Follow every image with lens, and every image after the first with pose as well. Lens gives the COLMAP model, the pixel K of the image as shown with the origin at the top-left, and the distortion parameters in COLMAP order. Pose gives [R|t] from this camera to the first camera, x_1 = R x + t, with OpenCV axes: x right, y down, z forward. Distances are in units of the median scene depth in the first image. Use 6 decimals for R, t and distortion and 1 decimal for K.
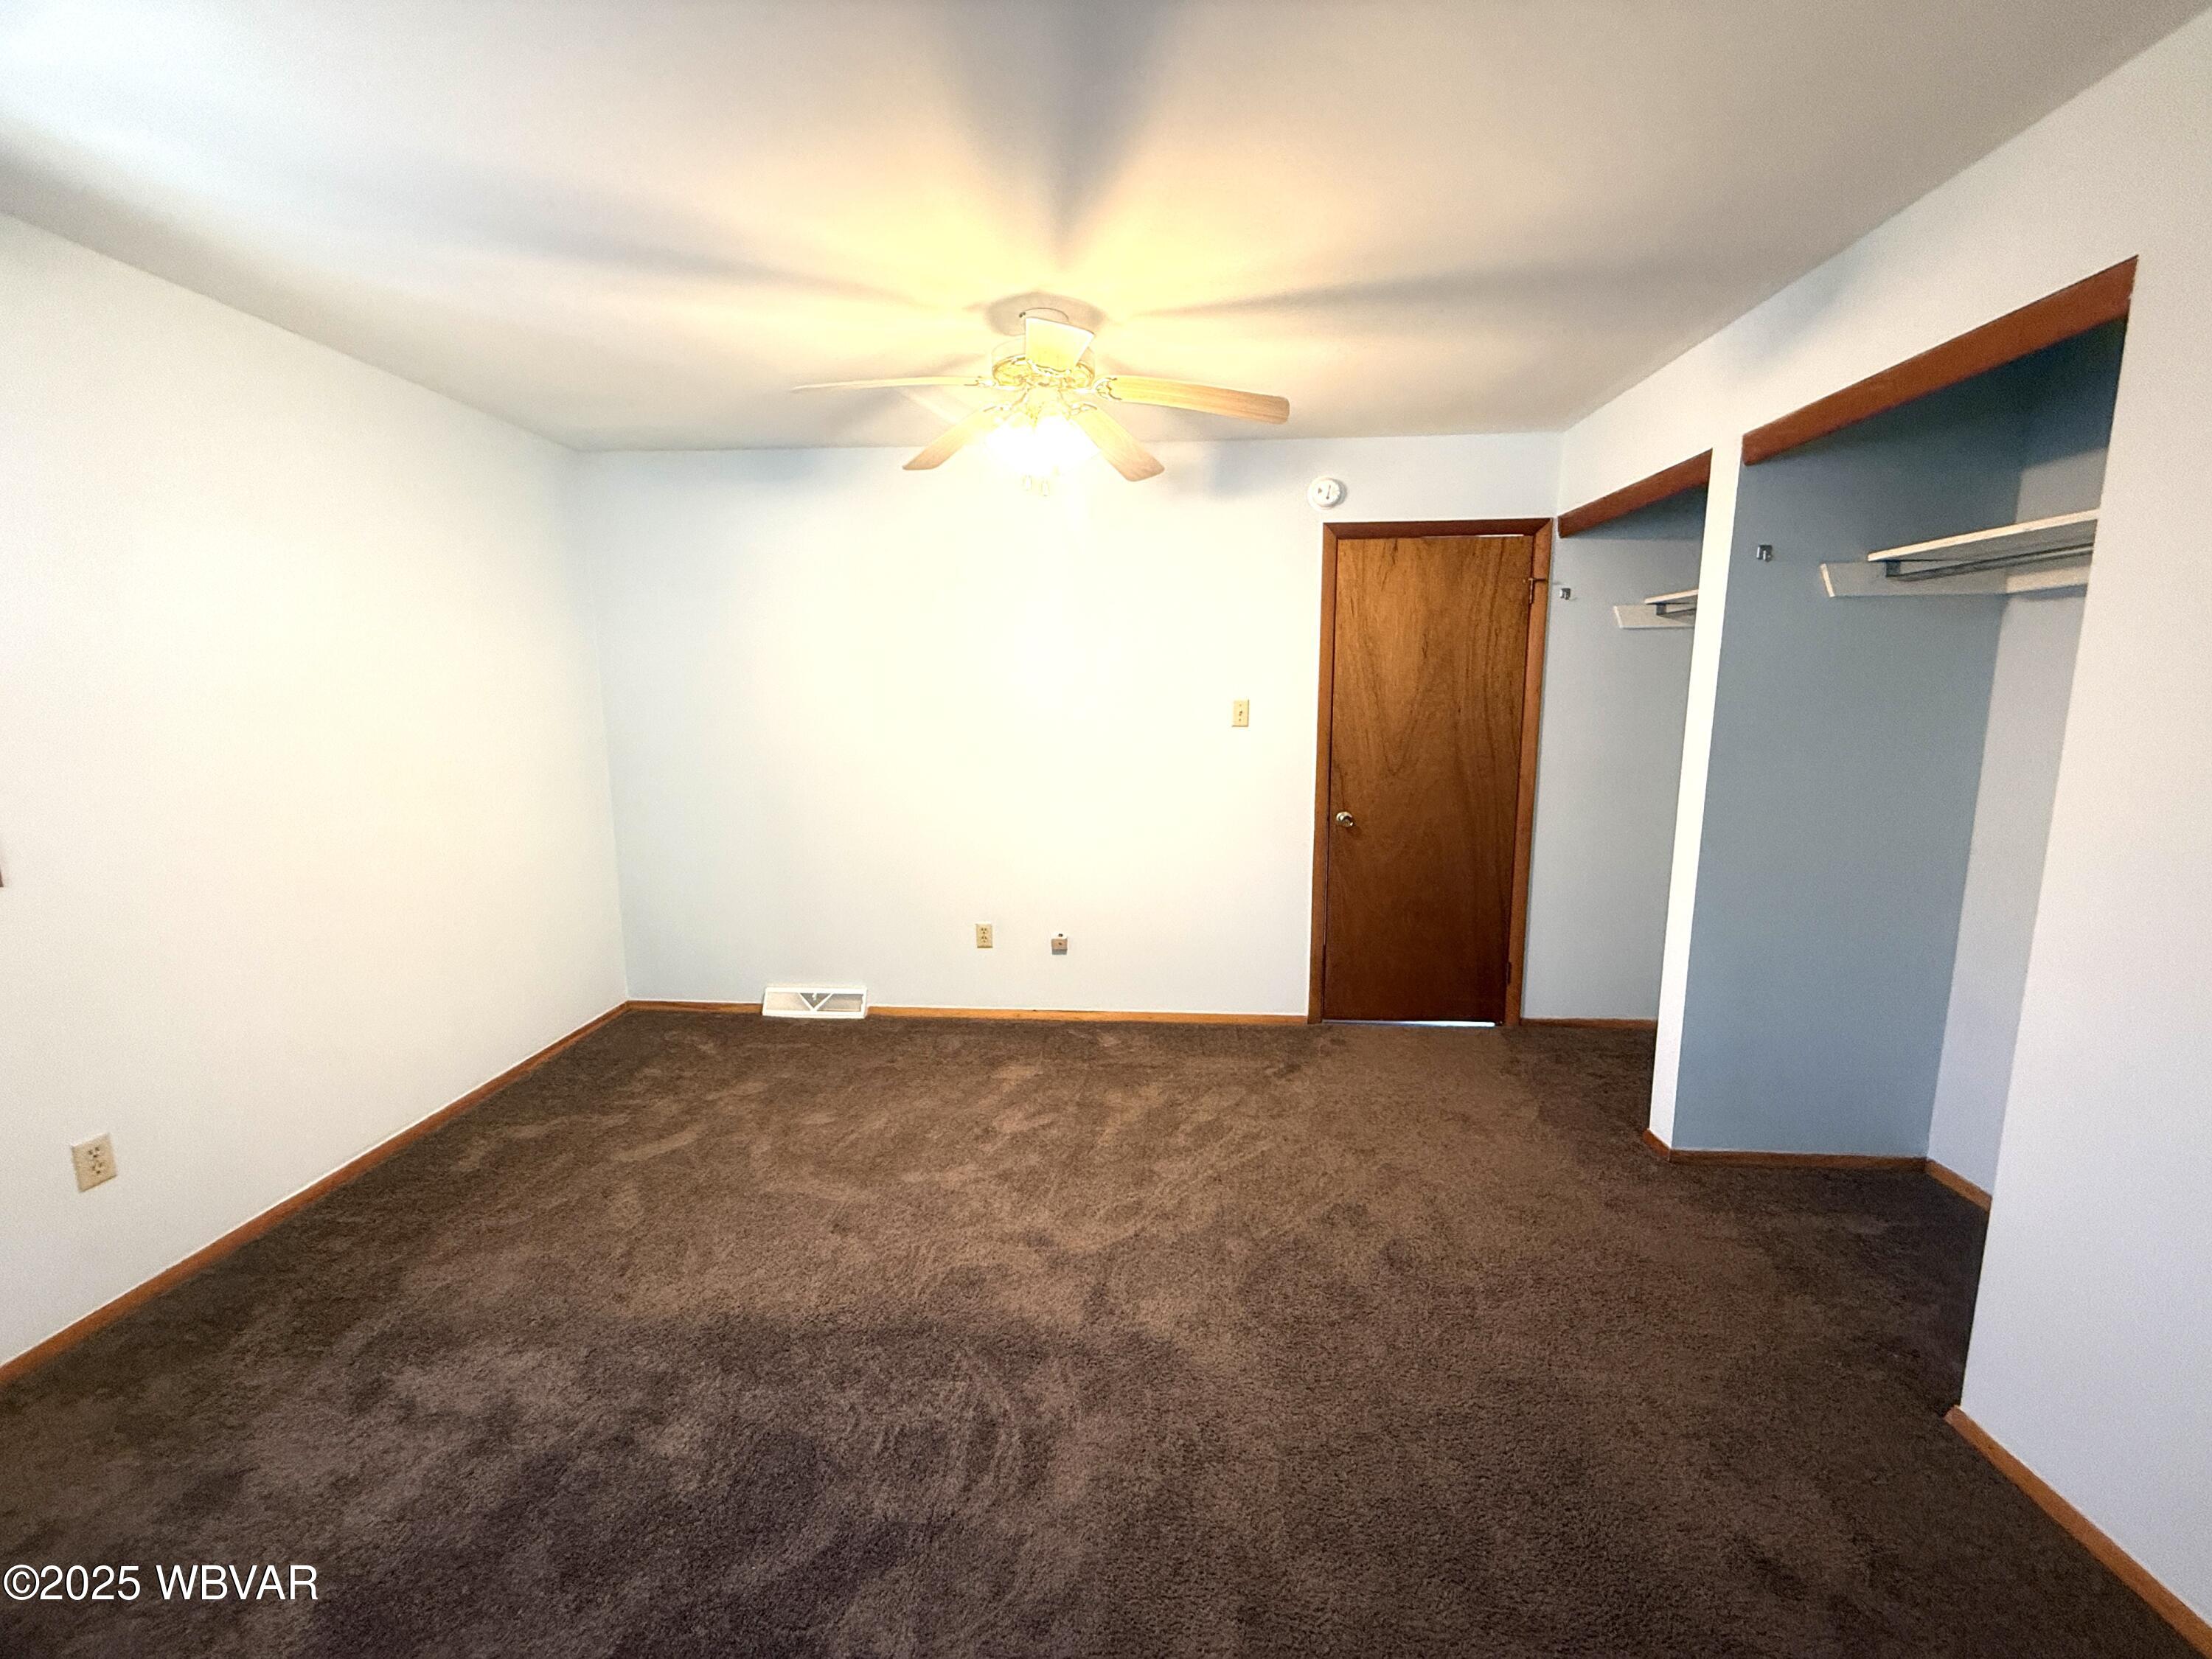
lens RADIAL K [[877.0, 0, 1097.7], [0, 877.0, 826.7], [0, 0, 1]] dist [-0.000738, -0.000275]
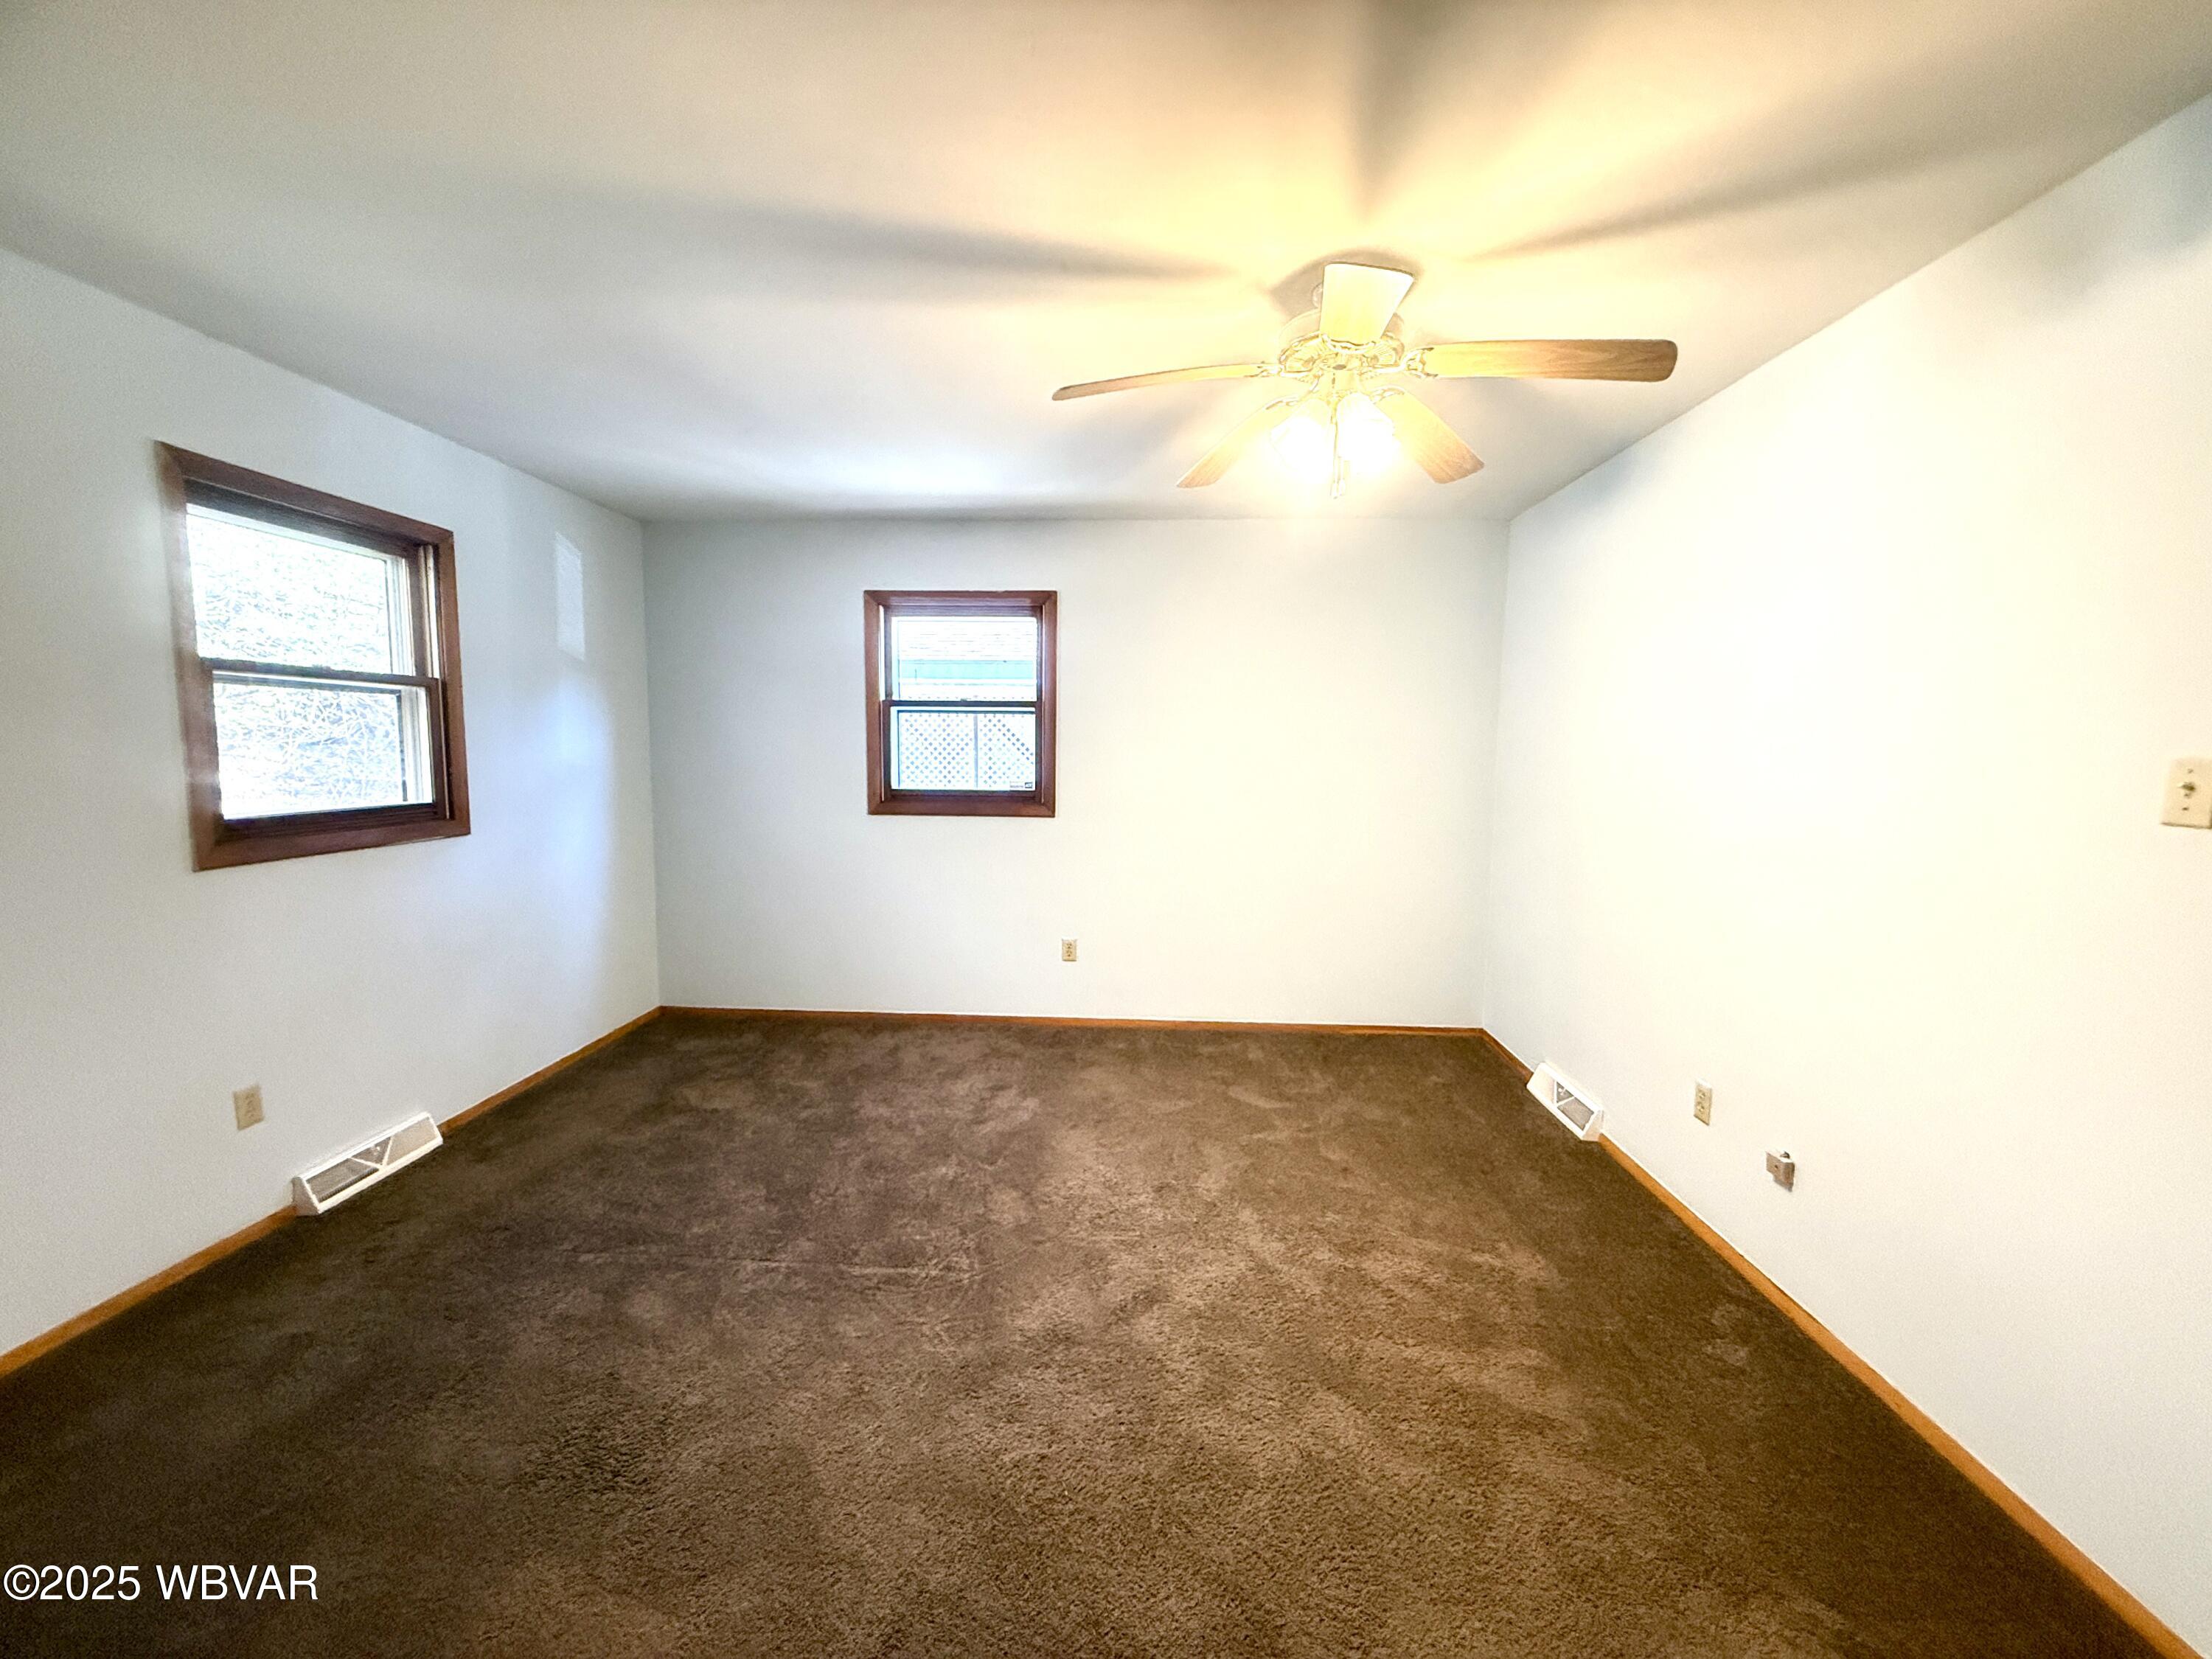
lens RADIAL K [[877.0, 0, 1097.7], [0, 877.0, 826.7], [0, 0, 1]] dist [-0.000738, -0.000275]
pose [[0.006190, 0.104542, -0.994501, 0.567944], [-0.158086, 0.982116, 0.102257, -0.085594], [0.987406, 0.156584, 0.022606, 0.569280]]
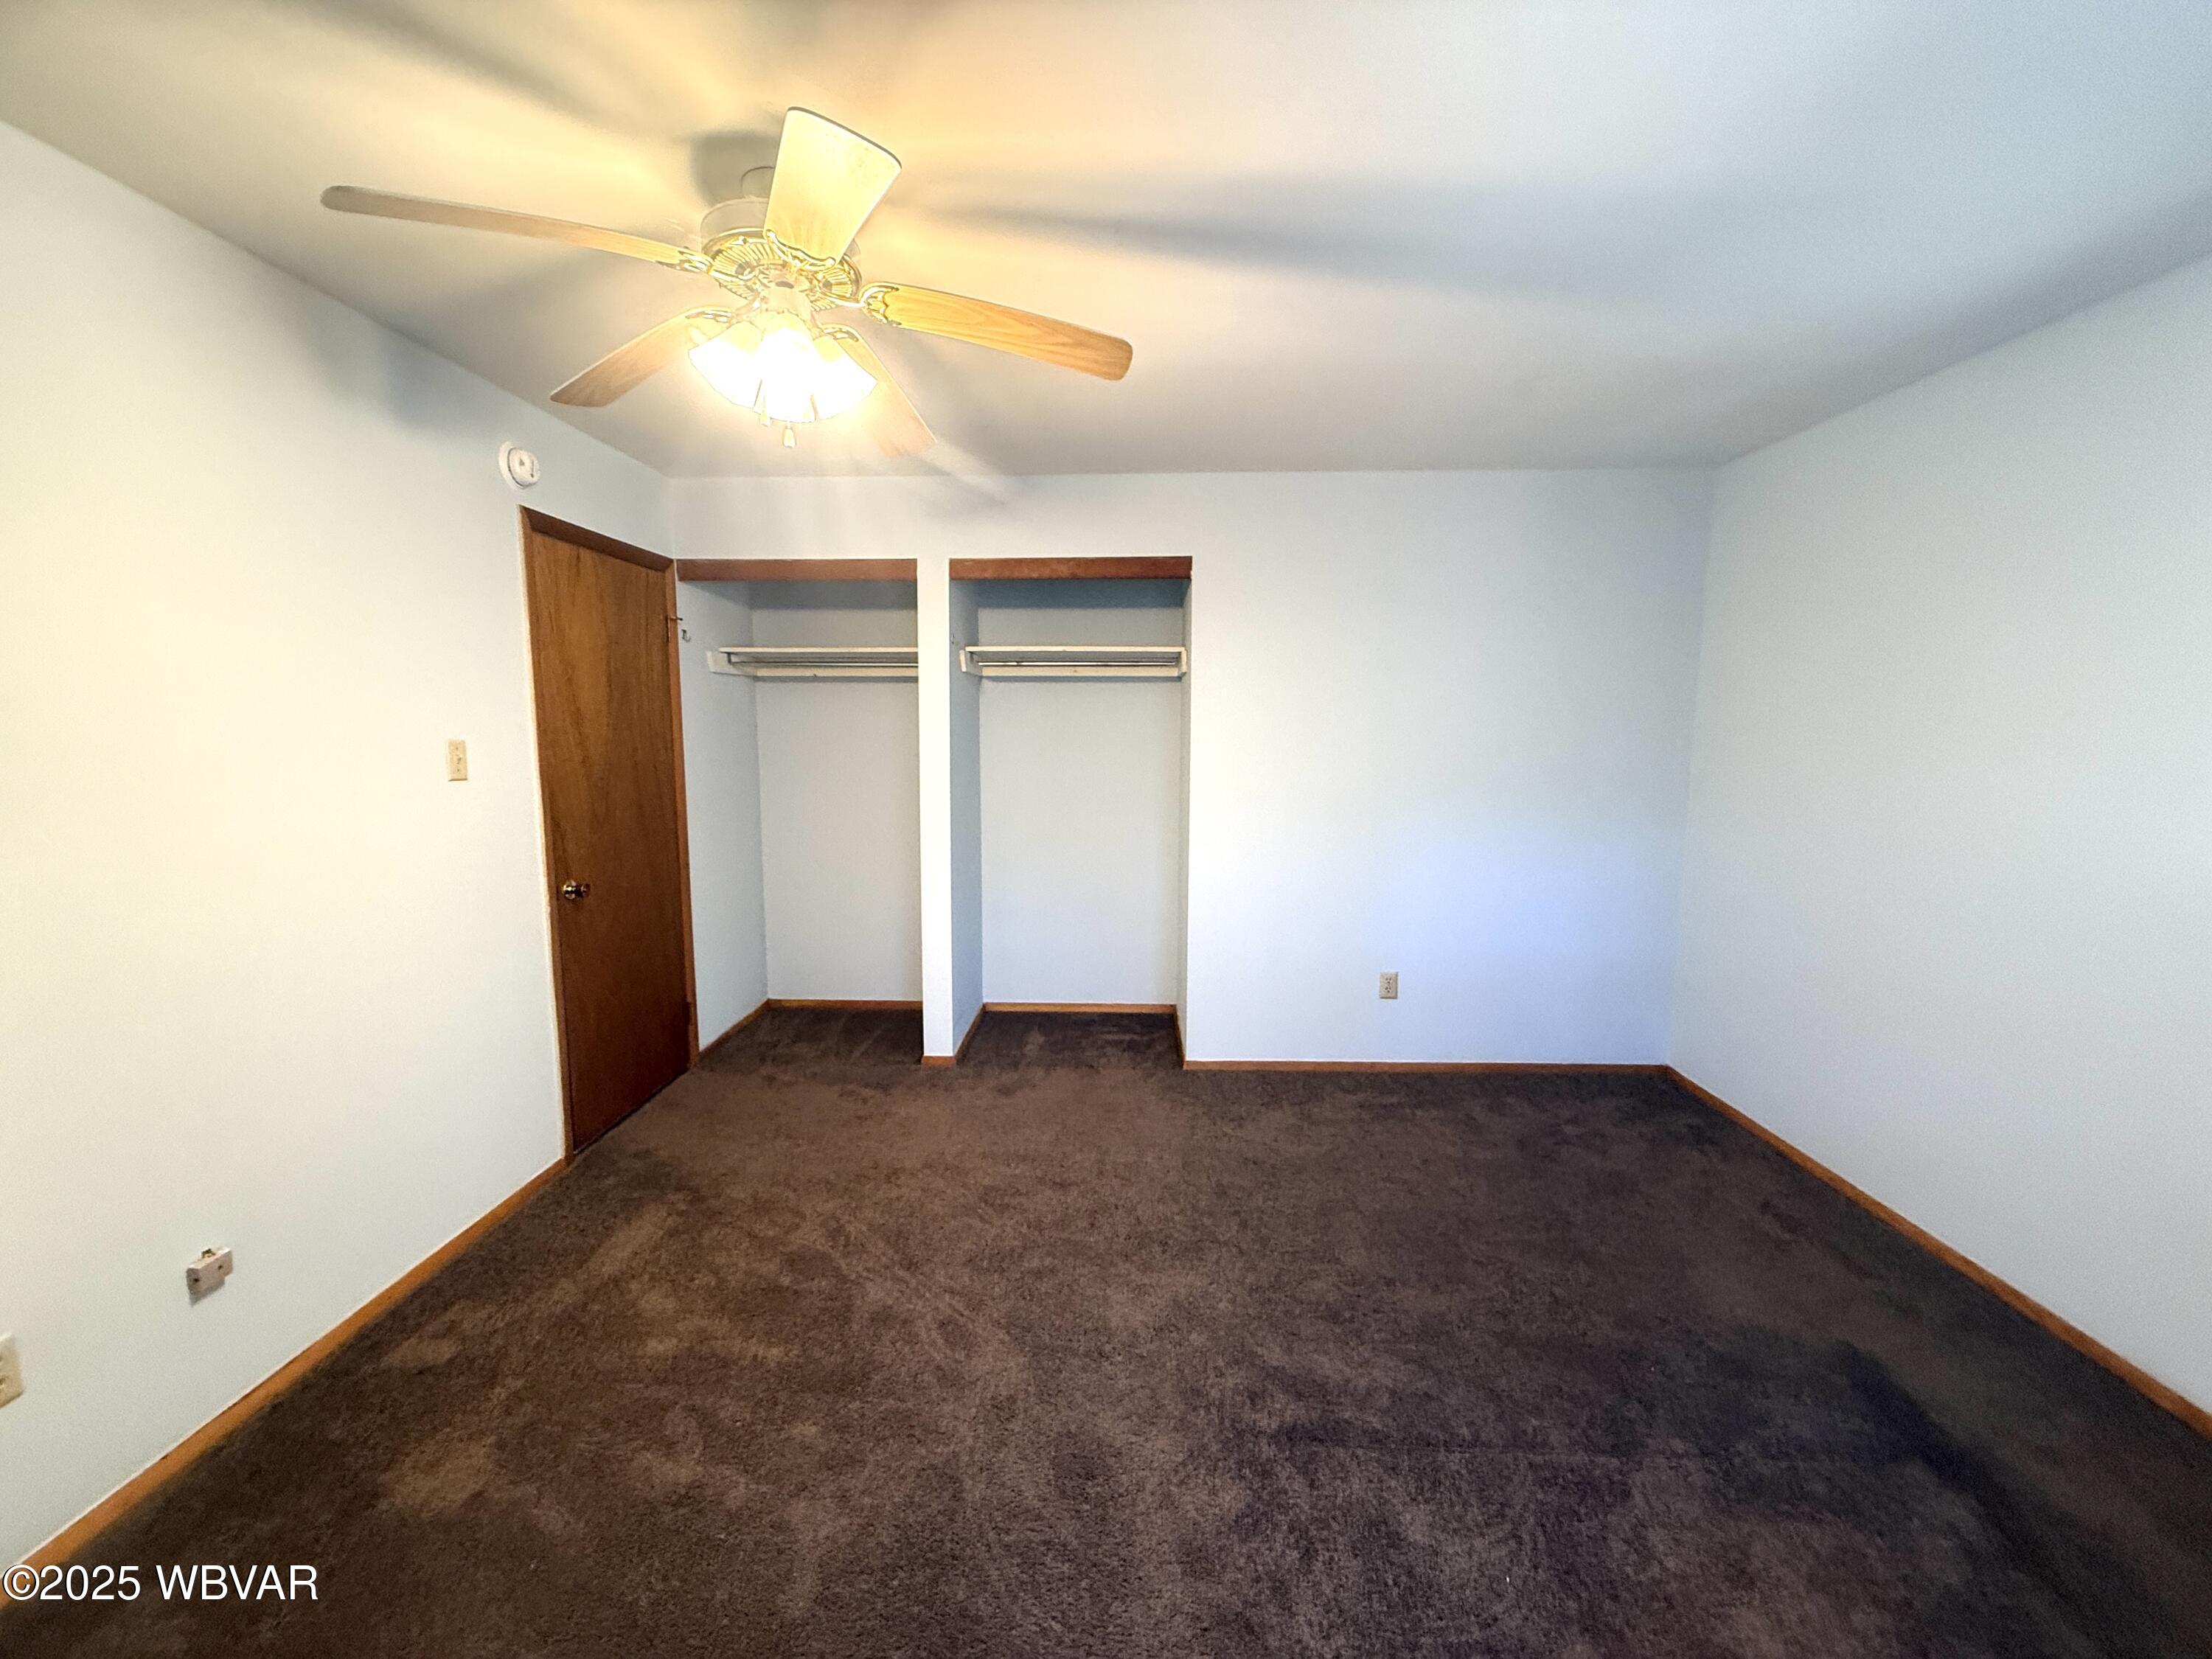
lens RADIAL K [[878.3, 0, 1106.0], [0, 878.3, 829.5], [0, 0, 1]] dist [0.000033, -0.000179]
pose [[-0.032074, -0.112128, 0.993176, -0.552002], [0.148101, 0.982185, 0.115669, -0.088604], [-0.988452, 0.150800, -0.014896, 0.571538]]
